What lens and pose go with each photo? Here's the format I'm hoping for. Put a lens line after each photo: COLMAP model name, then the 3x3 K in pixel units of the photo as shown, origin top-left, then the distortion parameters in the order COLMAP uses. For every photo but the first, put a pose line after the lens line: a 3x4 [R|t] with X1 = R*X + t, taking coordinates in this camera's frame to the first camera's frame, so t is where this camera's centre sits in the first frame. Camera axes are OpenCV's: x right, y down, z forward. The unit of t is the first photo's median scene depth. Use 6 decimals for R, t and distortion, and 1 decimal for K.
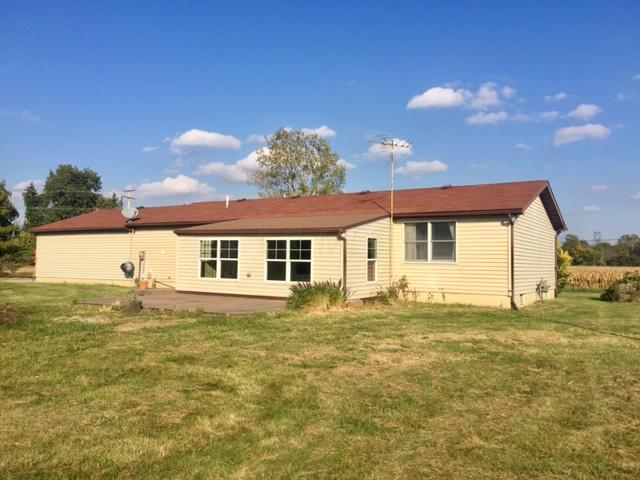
lens RADIAL K [[545.8, 0, 320.0], [0, 545.8, 238.3], [0, 0, 1]] dist [0.012277, -0.003486]
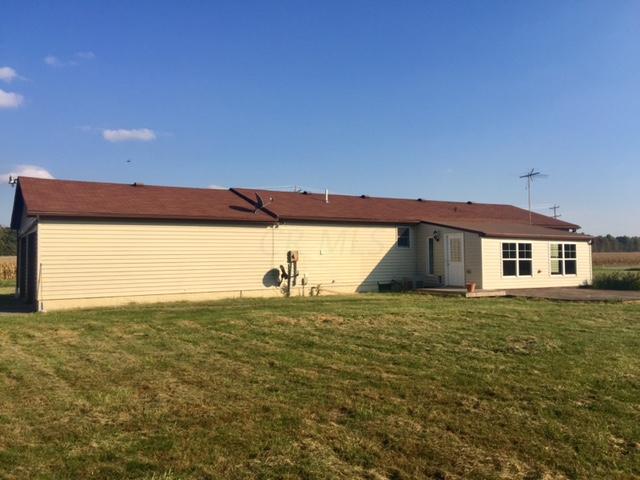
lens RADIAL K [[545.8, 0, 320.0], [0, 545.8, 241.0], [0, 0, 1]] dist [0.012277, -0.003486]
pose [[0.456672, 0.009971, 0.889579, -1.053180], [-0.027984, 0.999603, 0.003162, 0.005605], [-0.889195, -0.026338, 0.456770, 0.635786]]
